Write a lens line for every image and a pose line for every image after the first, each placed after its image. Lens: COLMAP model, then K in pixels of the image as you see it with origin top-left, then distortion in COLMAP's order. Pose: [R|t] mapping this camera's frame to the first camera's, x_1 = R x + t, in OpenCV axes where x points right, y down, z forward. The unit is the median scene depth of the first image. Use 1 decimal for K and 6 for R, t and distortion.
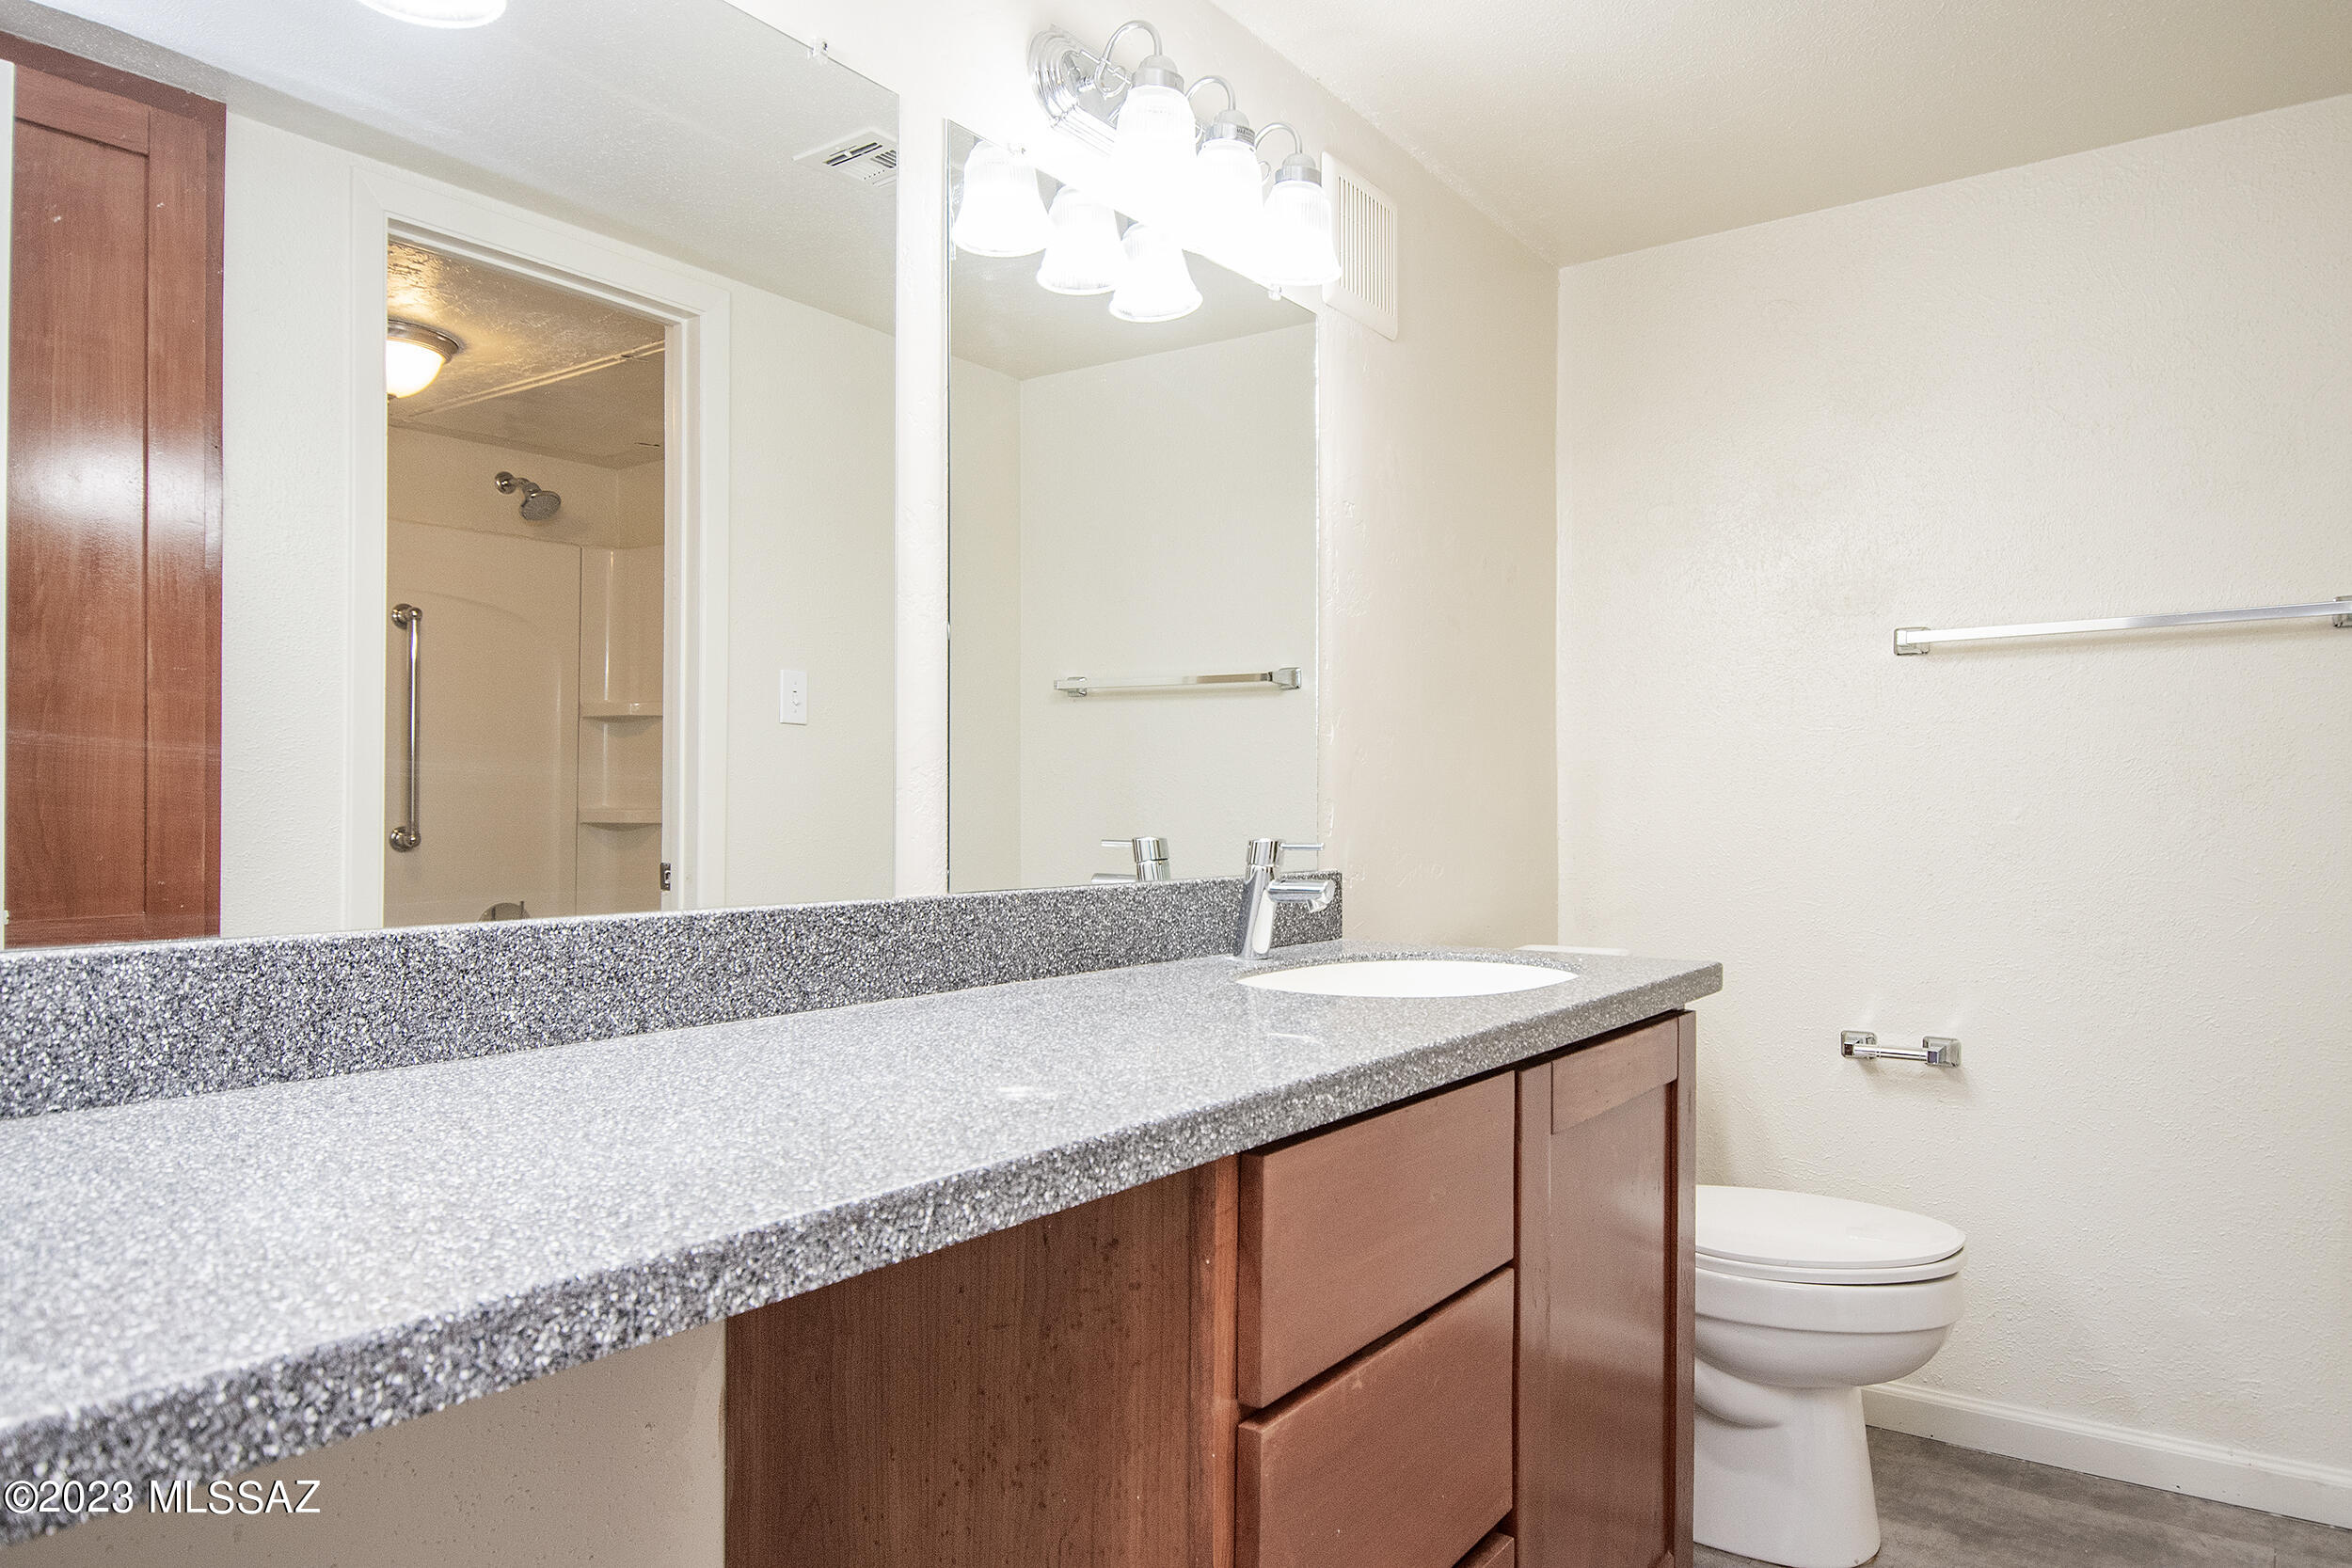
lens RADIAL K [[1560.2, 0, 1174.8], [0, 1560.2, 785.9], [0, 0, 1]] dist [-0.006792, -0.000748]
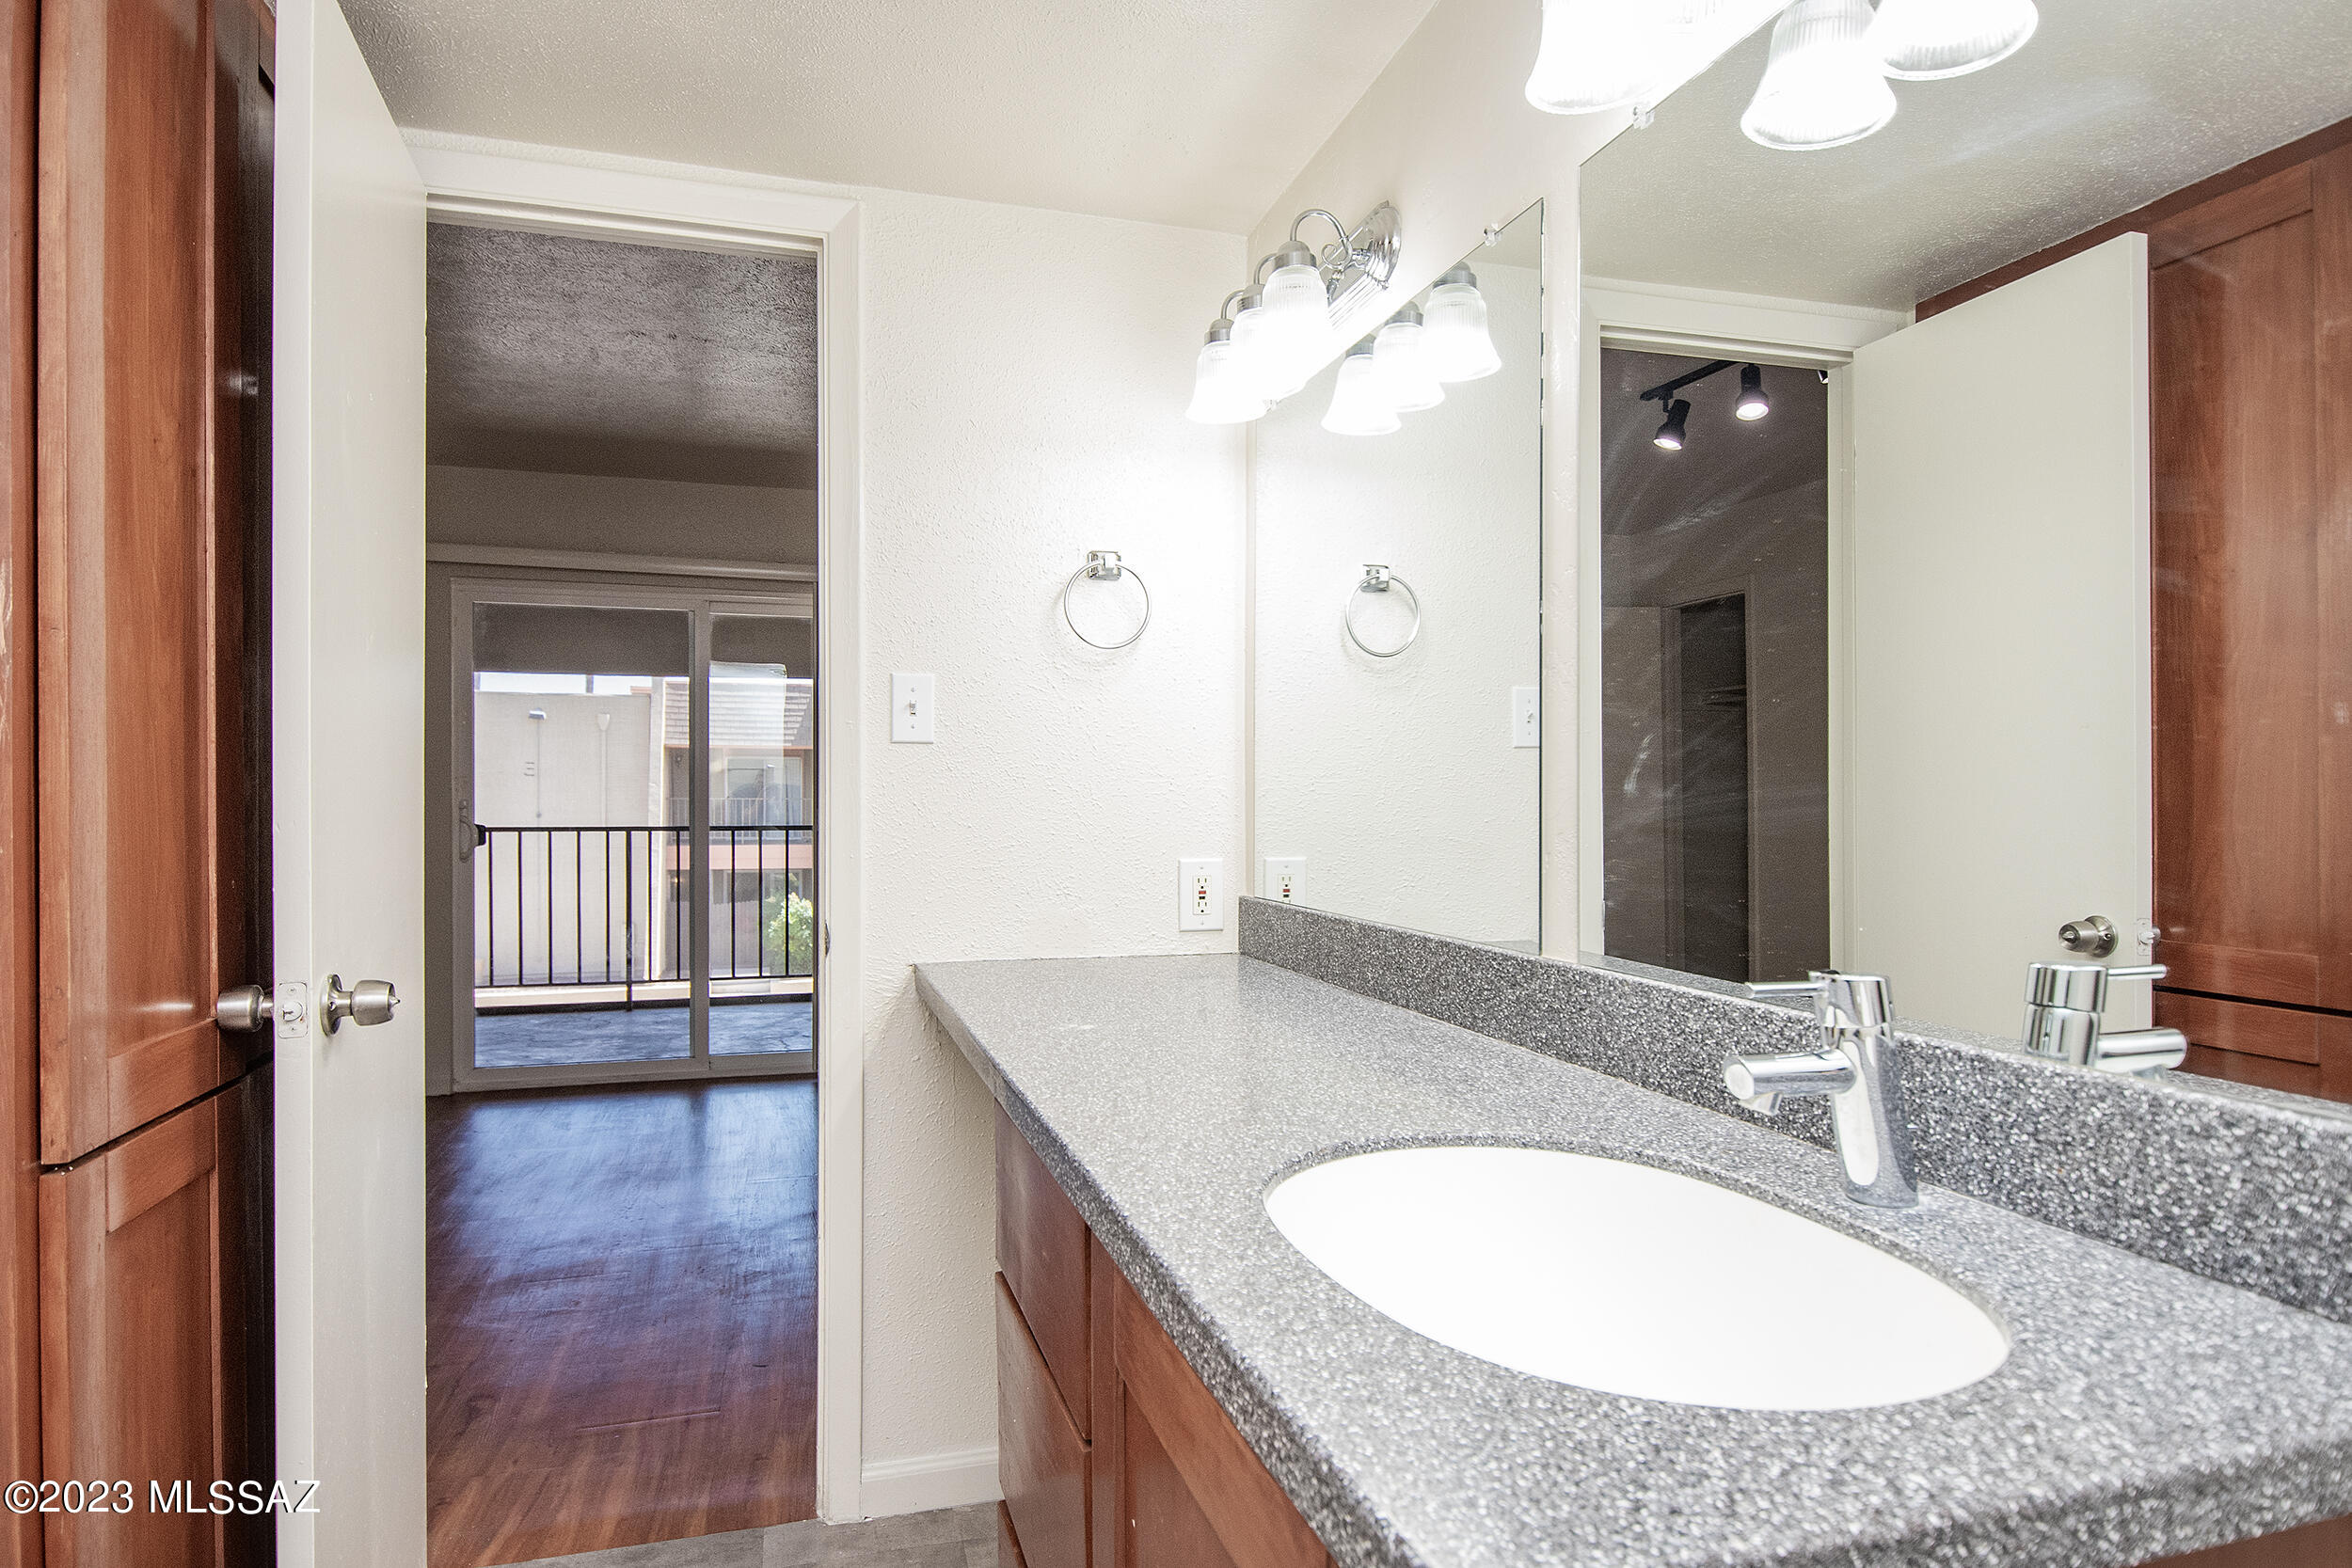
lens RADIAL K [[1427.2, 0, 1177.7], [0, 1427.2, 797.1], [0, 0, 1]] dist [0.000815, -0.007543]
pose [[-0.624015, -0.005439, -0.781393, 0.582210], [0.004542, 0.999934, -0.010588, -0.021091], [0.781399, -0.010156, -0.623949, 1.129154]]
